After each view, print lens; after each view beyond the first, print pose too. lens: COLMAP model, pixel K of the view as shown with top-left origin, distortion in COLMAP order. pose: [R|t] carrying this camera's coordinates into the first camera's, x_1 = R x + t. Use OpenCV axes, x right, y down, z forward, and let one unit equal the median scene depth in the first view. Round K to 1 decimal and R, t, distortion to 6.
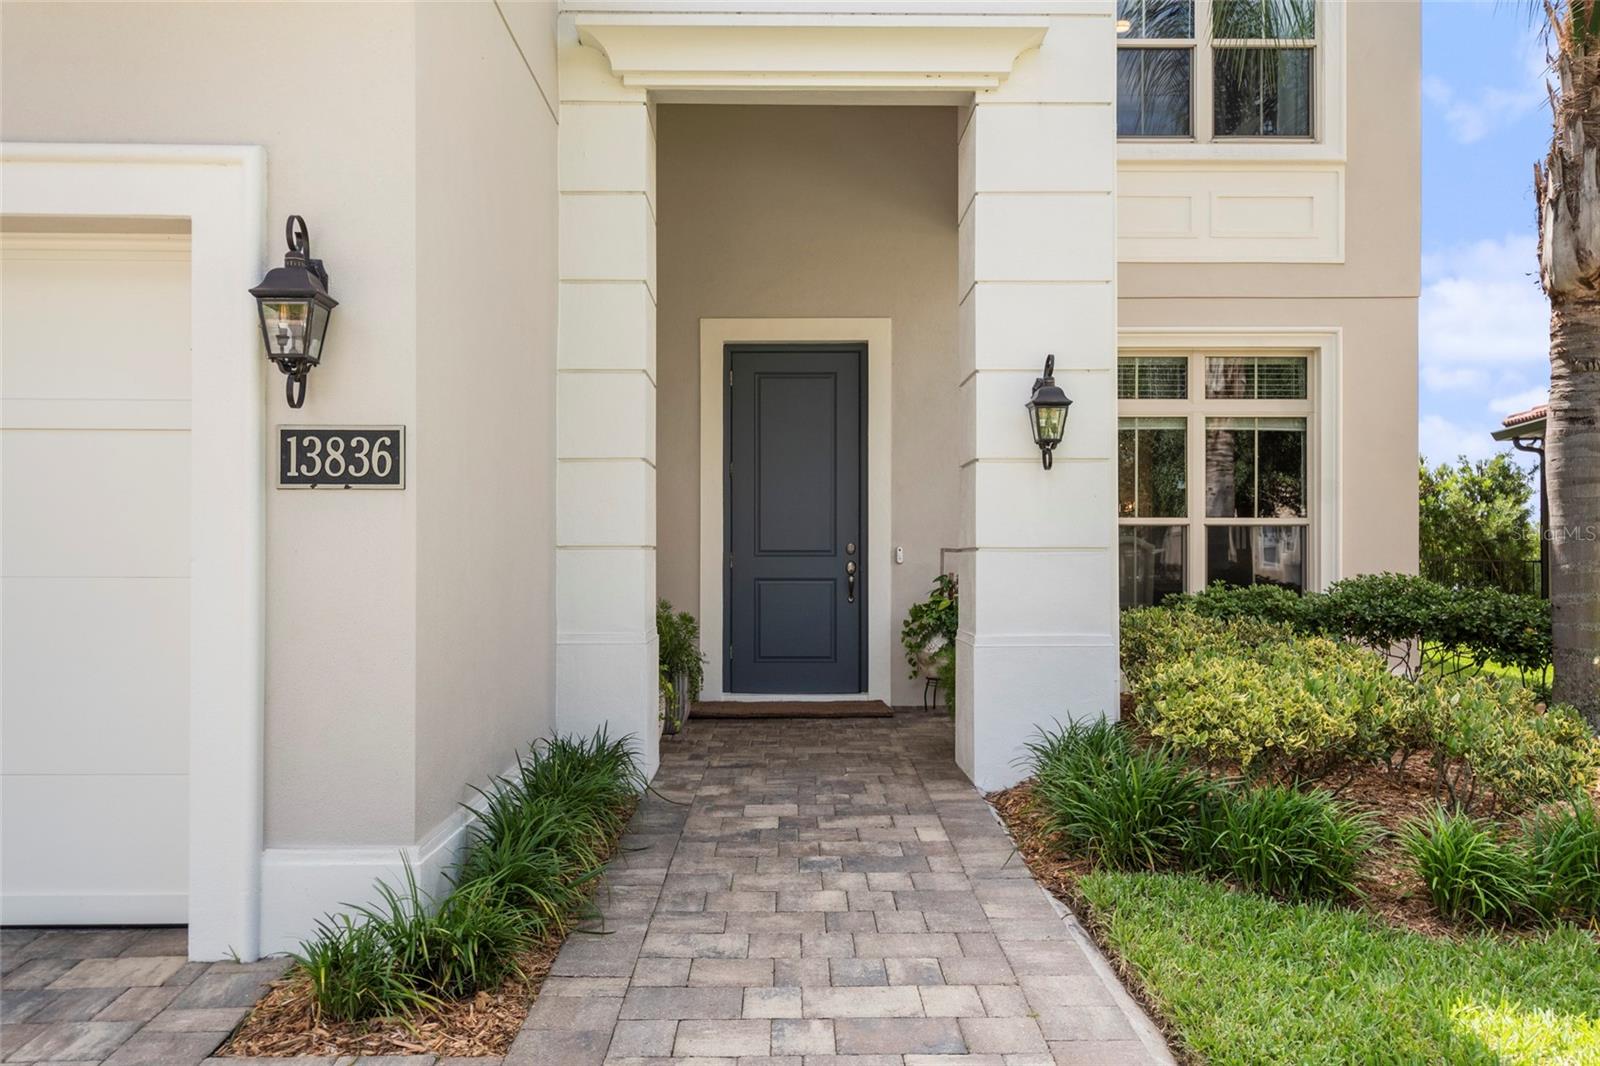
lens RADIAL K [[1414.3, 0, 796.0], [0, 1414.3, 555.3], [0, 0, 1]] dist [0.025616, 0.000337]
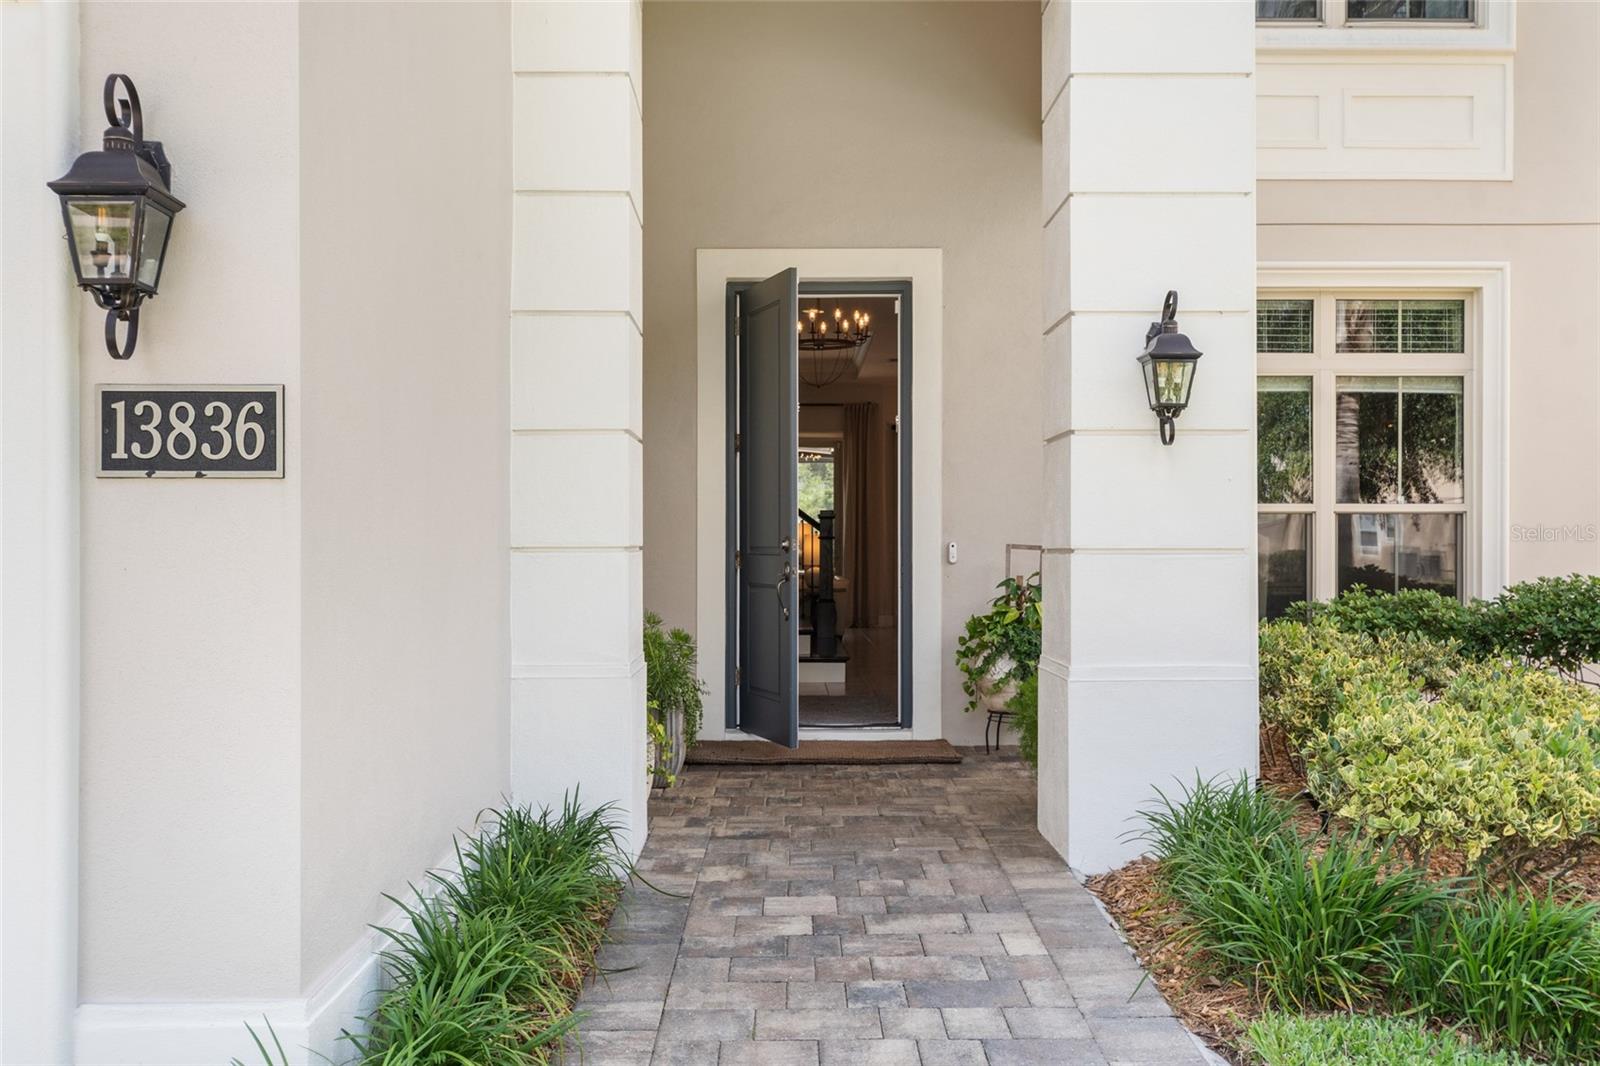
lens RADIAL K [[1679.3, 0, 807.9], [0, 1679.3, 554.2], [0, 0, 1]] dist [0.015205, 0.005092]
pose [[0.999990, -0.000741, 0.004316, -0.016193], [0.000709, 0.999972, 0.007390, -0.009473], [-0.004322, -0.007387, 0.999963, 0.112973]]
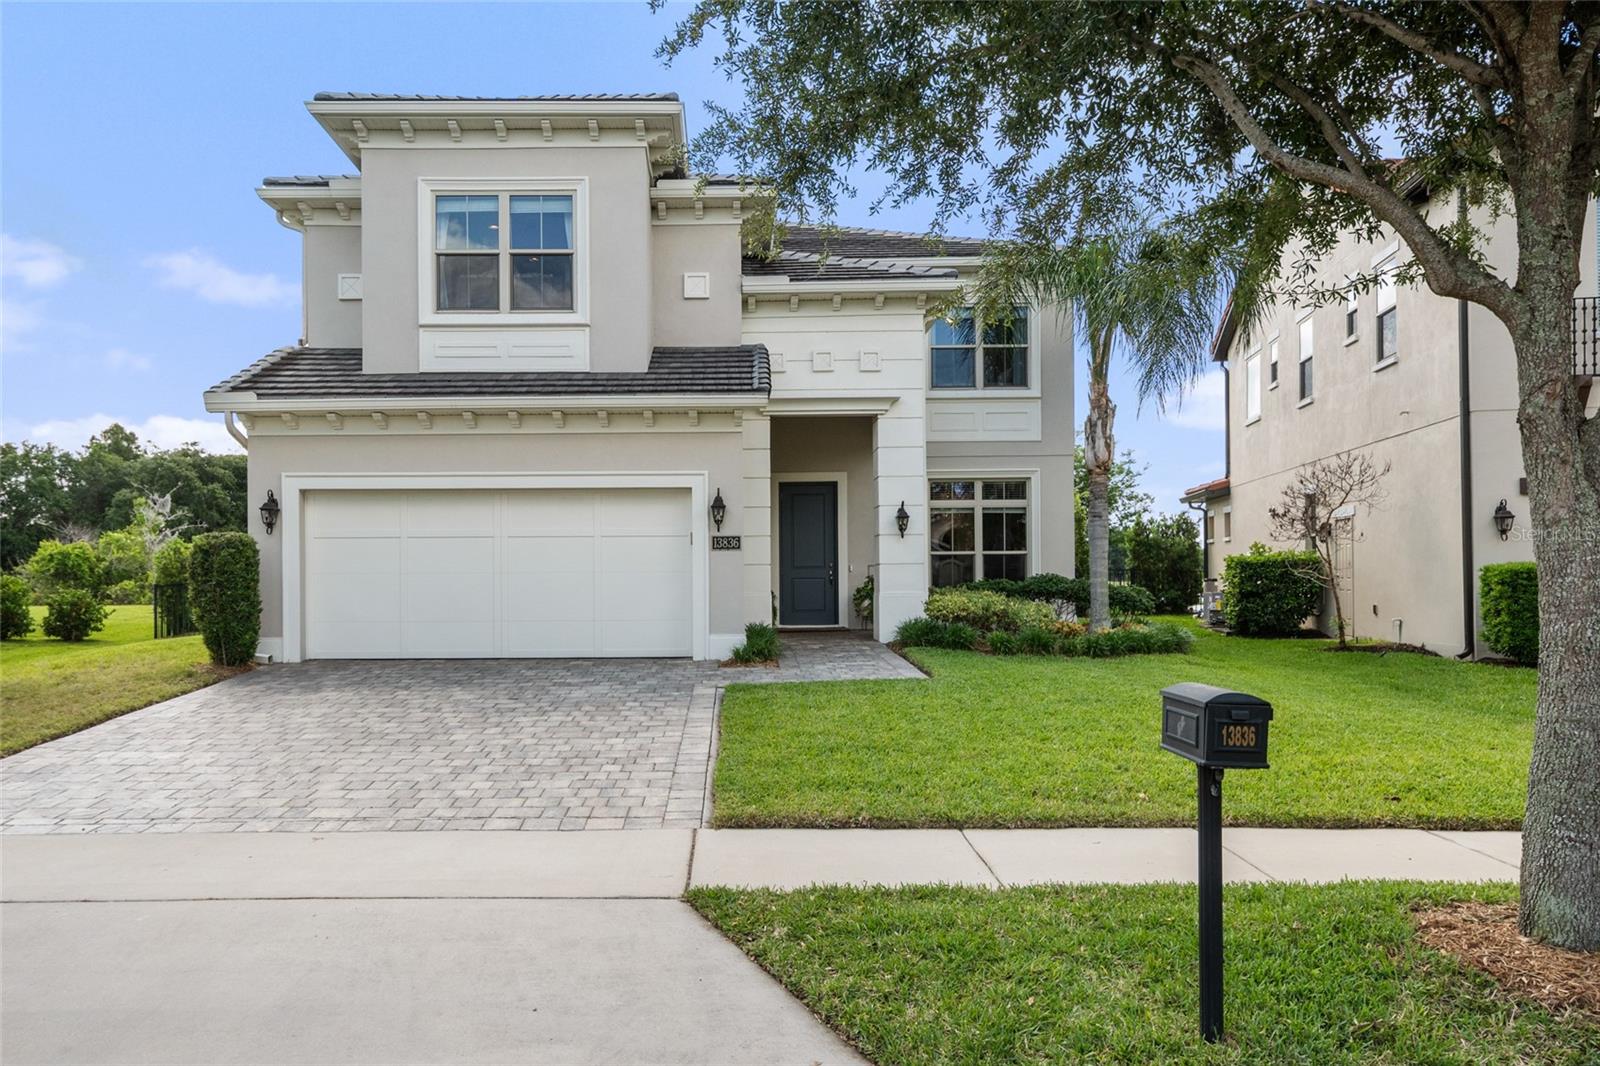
lens RADIAL K [[1090.5, 0, 741.7], [0, 1090.5, 573.8], [0, 0, 1]] dist [0.006061, 0.000988]
pose [[0.999864, -0.009842, -0.013236, -0.140848], [0.009808, 0.999948, -0.002631, 0.019801], [0.013262, 0.002500, 0.999909, -1.377233]]
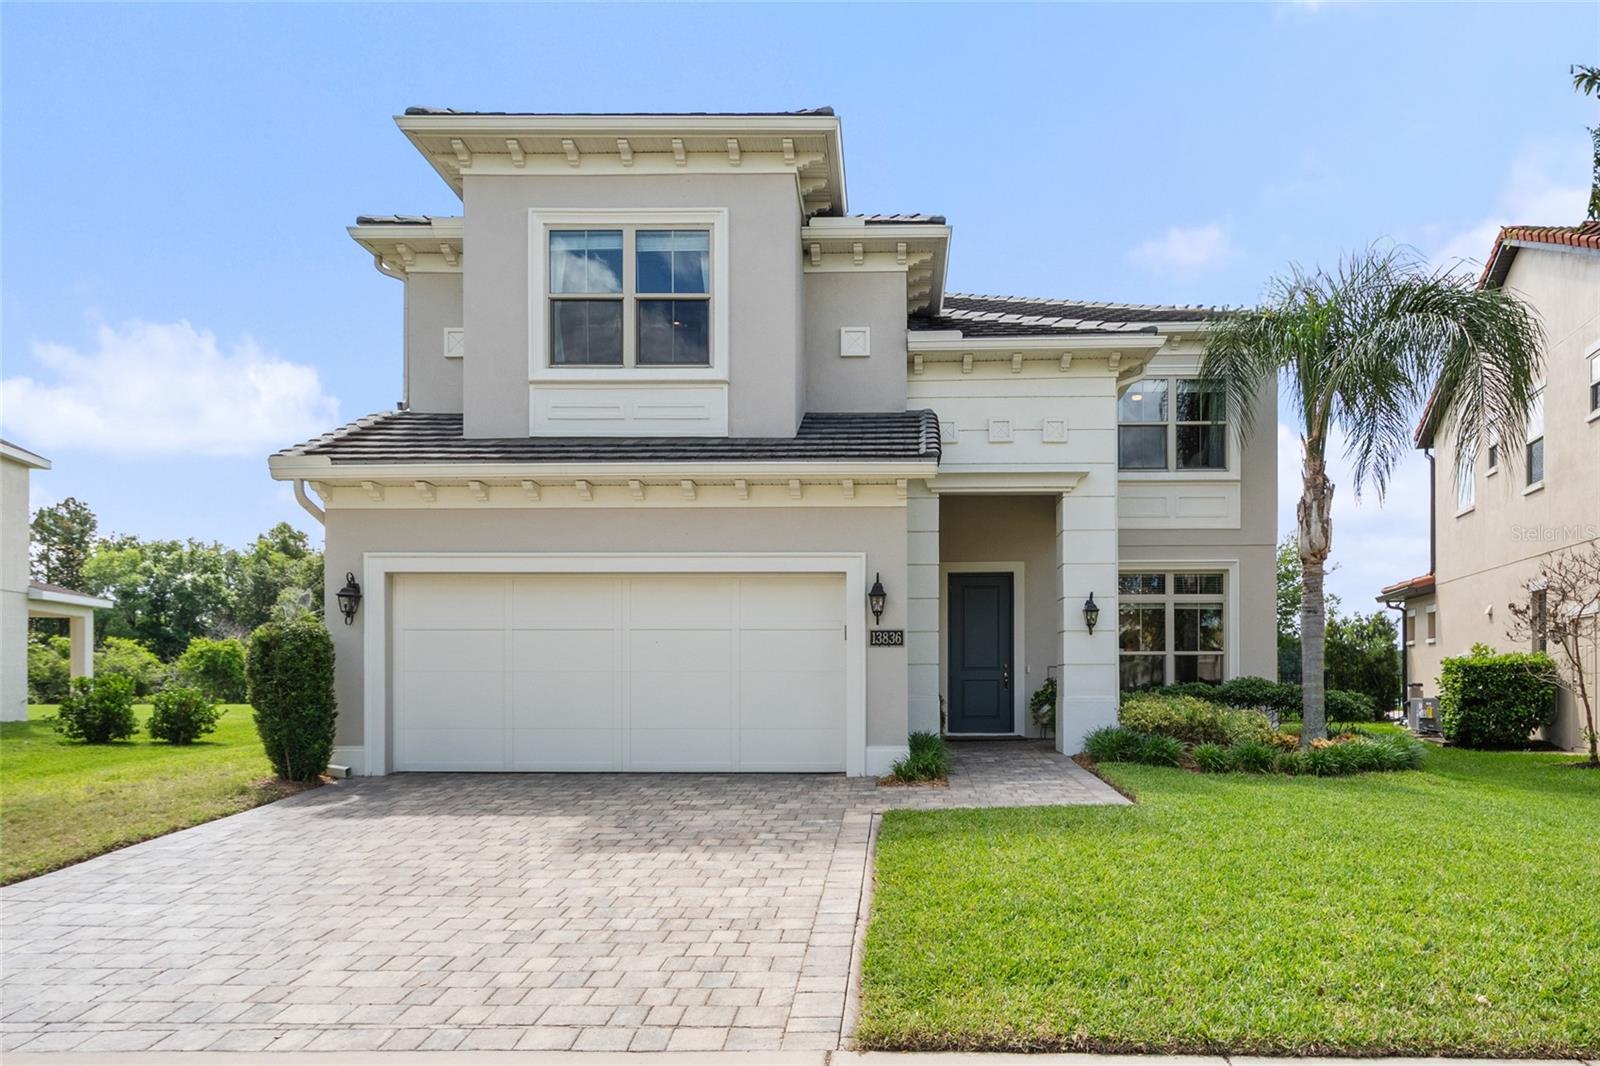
lens RADIAL K [[1092.9, 0, 894.2], [0, 1092.9, 681.6], [0, 0, 1]] dist [0.002713, 0.001239]
pose [[0.999675, -0.003857, -0.025203, -0.141075], [0.003929, 0.999988, 0.002793, 0.020413], [0.025192, -0.002891, 0.999678, -1.069906]]
